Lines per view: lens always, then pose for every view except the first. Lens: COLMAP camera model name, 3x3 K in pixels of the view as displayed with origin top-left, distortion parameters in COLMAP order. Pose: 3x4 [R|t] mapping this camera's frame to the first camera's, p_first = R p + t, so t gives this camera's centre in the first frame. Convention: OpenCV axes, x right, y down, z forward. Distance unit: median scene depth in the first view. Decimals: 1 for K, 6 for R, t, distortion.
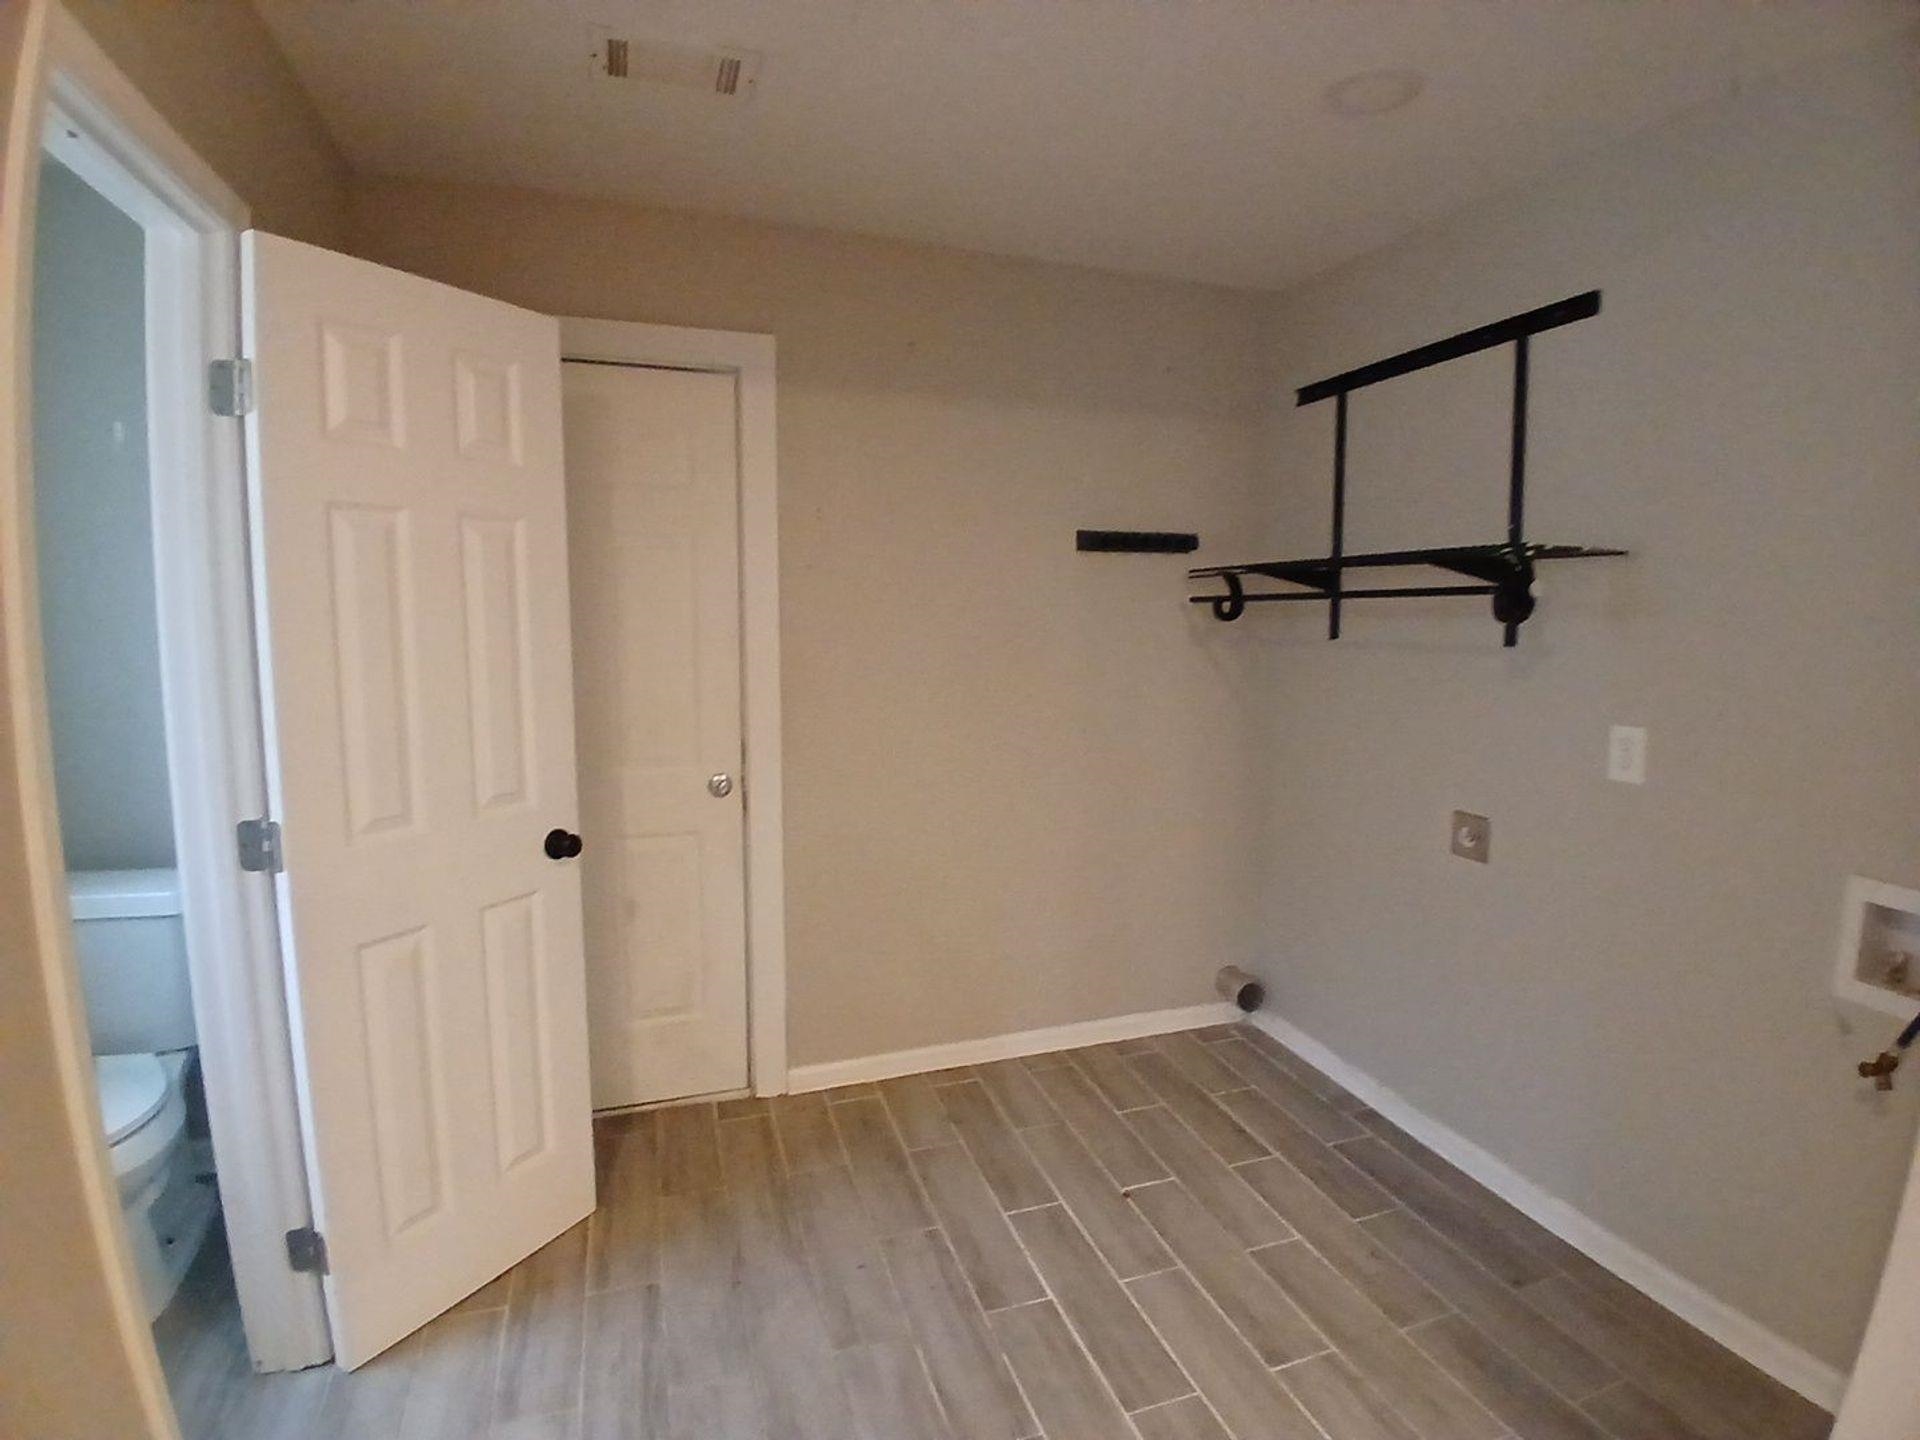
lens RADIAL K [[935.3, 0, 960.0], [0, 935.3, 720.0], [0, 0, 1]] dist [-0.001097, -0.043723]
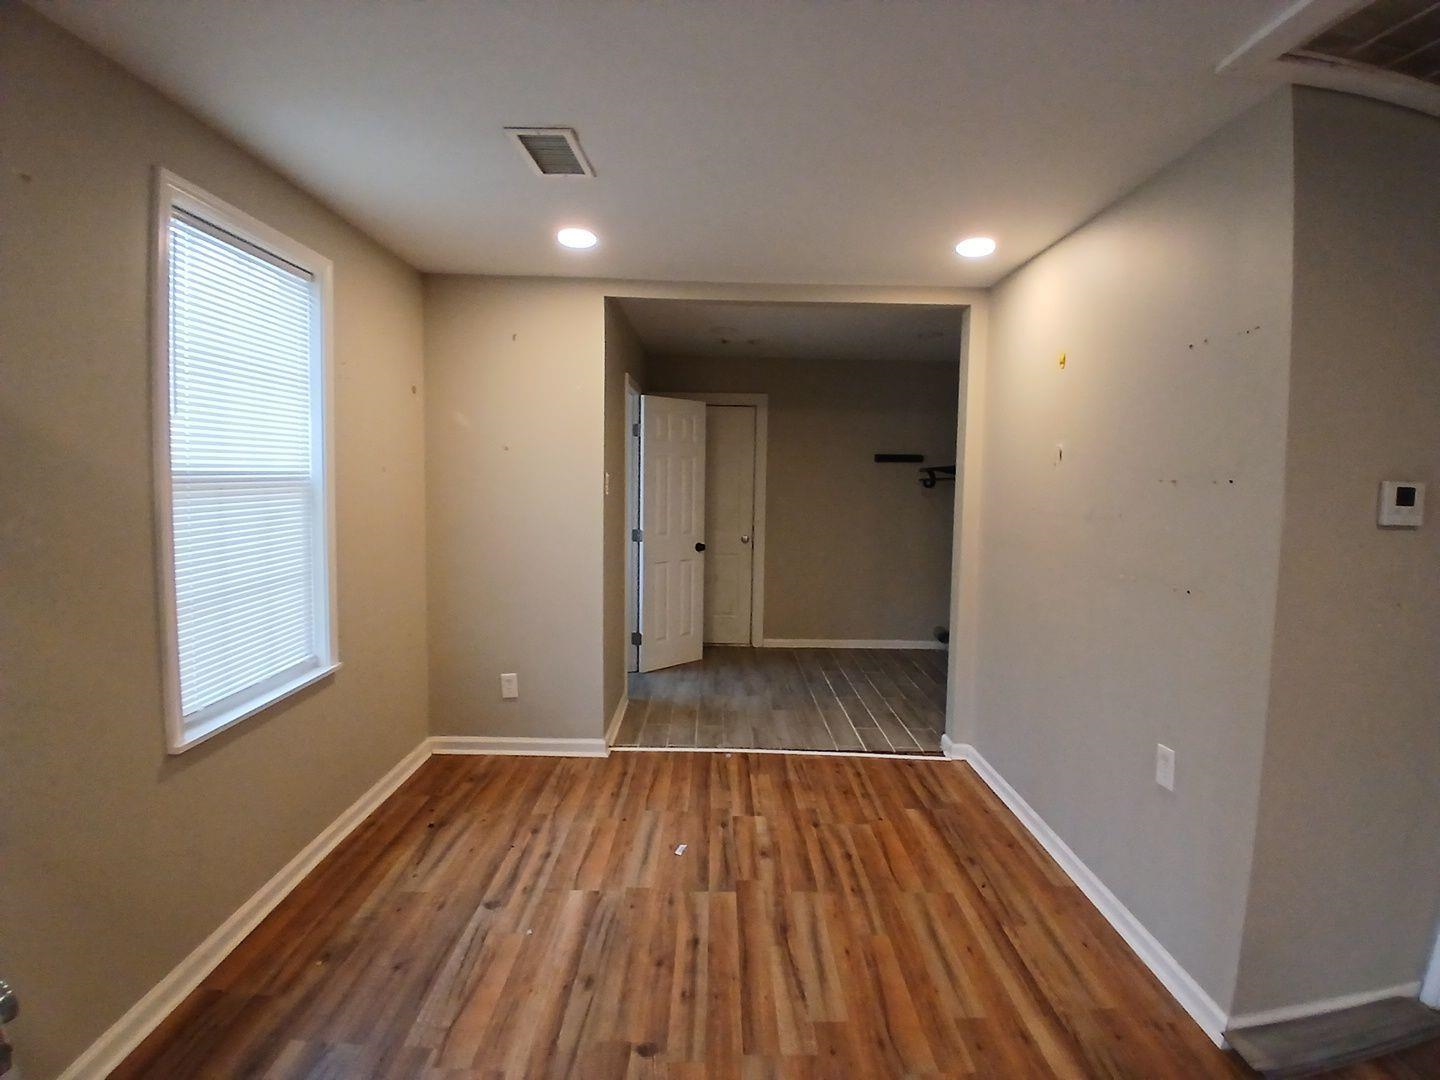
lens RADIAL K [[741.3, 0, 720.0], [0, 741.3, 540.0], [0, 0, 1]] dist [-0.000046, 0.000010]
pose [[0.951863, 0.031081, -0.304945, 0.414607], [-0.044695, 0.998287, -0.037764, 0.170540], [0.303249, 0.049576, 0.951621, -1.363859]]
